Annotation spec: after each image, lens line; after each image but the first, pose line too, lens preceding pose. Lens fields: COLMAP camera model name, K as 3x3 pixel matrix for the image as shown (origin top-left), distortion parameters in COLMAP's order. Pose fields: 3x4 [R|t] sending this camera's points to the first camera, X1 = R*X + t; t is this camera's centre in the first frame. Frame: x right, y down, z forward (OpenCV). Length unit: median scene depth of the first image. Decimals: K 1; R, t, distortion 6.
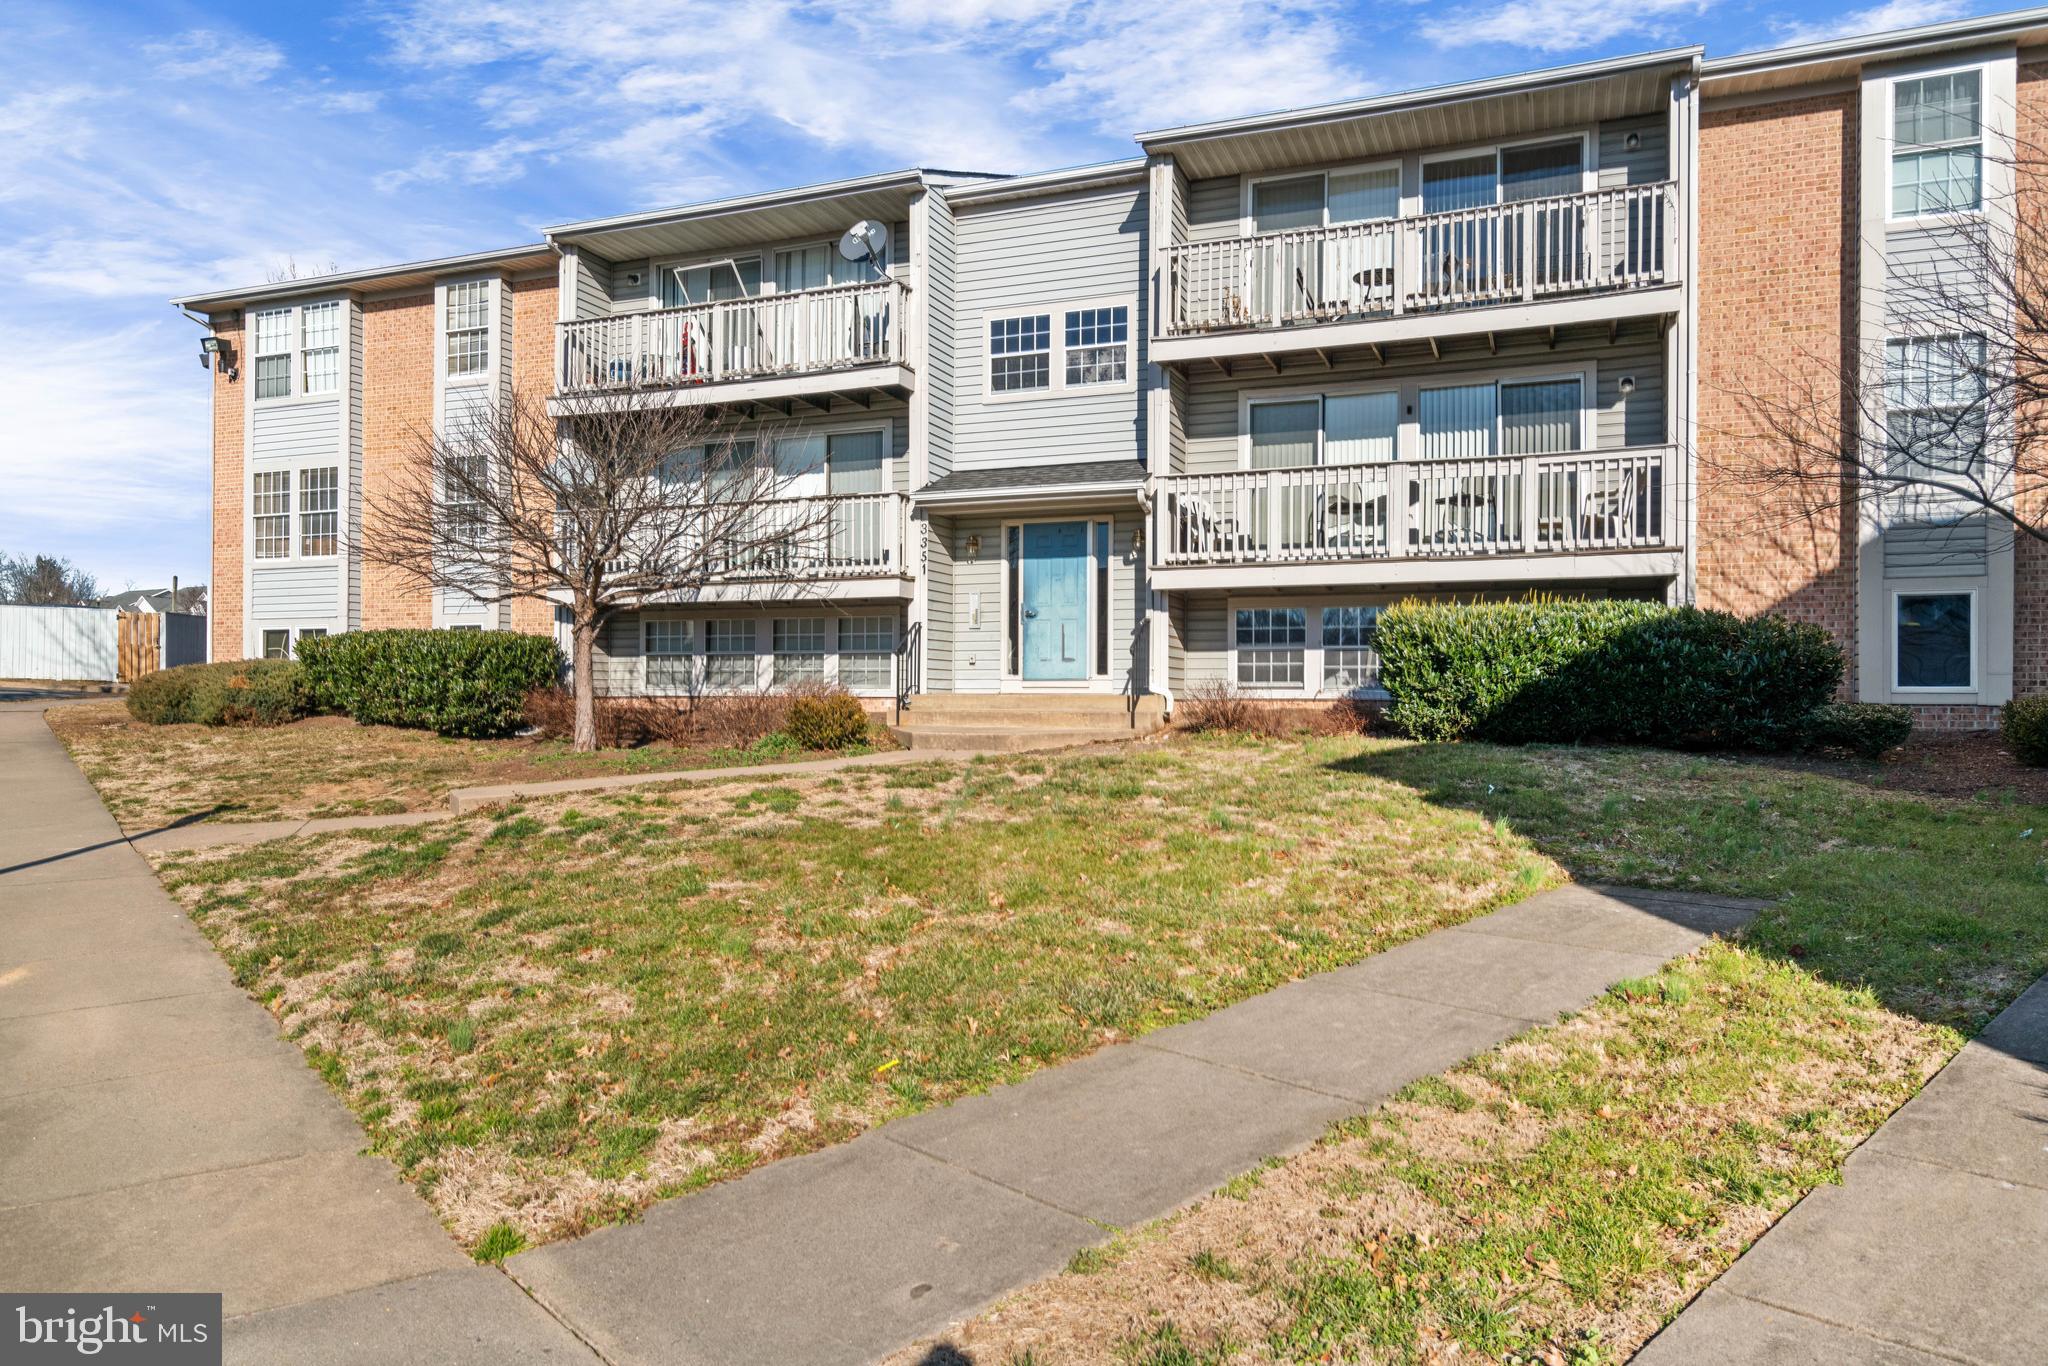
lens RADIAL K [[1330.6, 0, 1020.0], [0, 1330.6, 685.7], [0, 0, 1]] dist [0.004902, -0.000909]
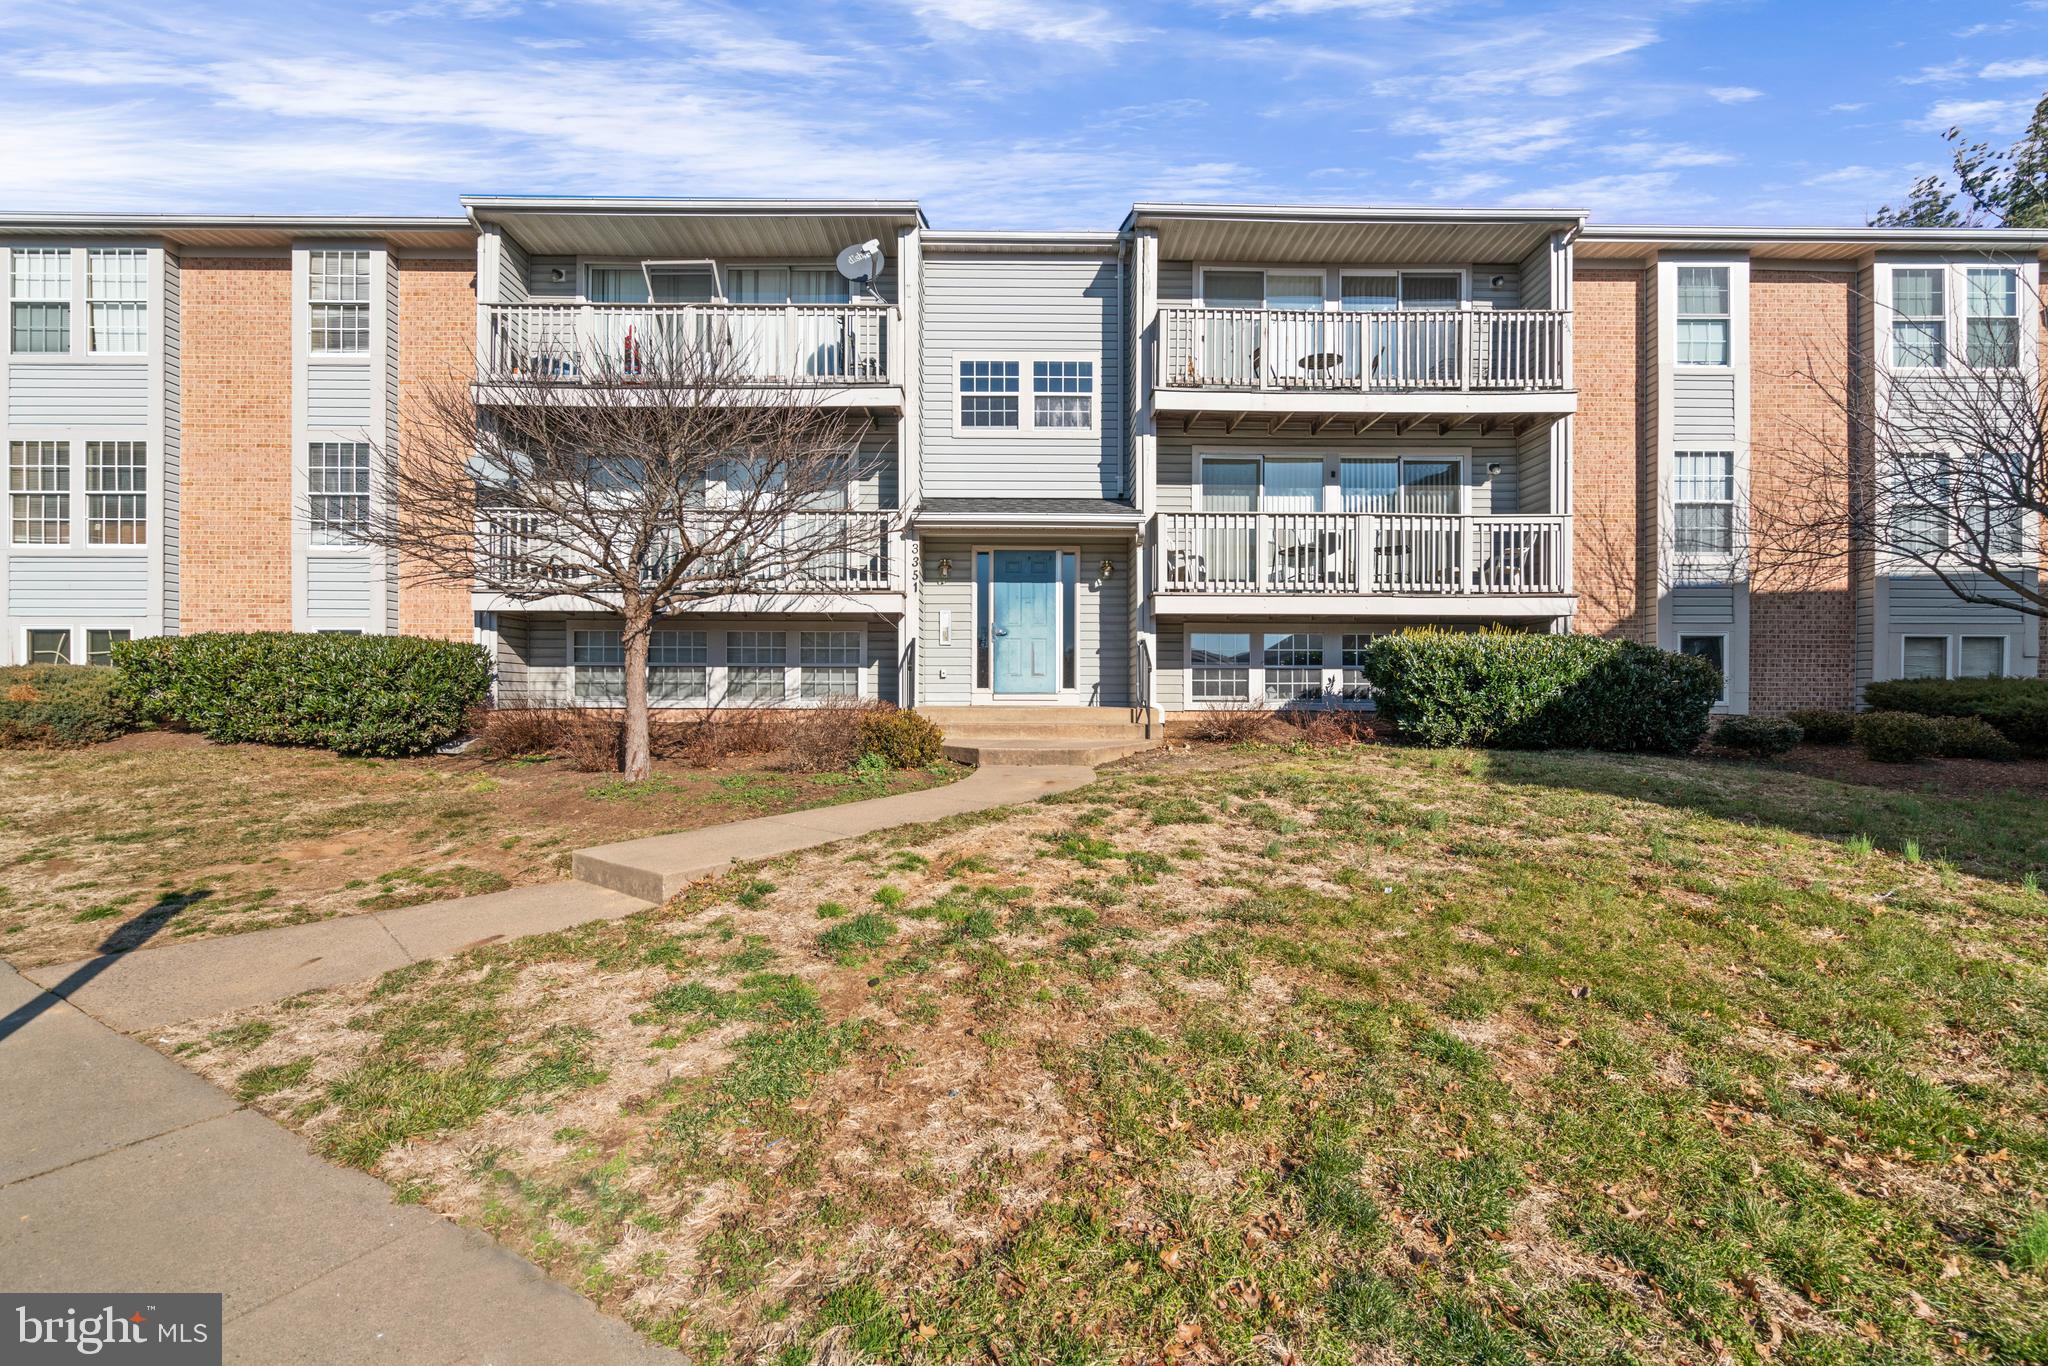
lens RADIAL K [[939.1, 0, 1029.3], [0, 939.1, 697.0], [0, 0, 1]] dist [-0.011142, 0.003873]
pose [[0.924172, -0.000092, 0.381976, -0.265078], [-0.002999, 0.999967, 0.007496, -0.006946], [-0.381964, -0.008073, 0.924142, 0.276487]]
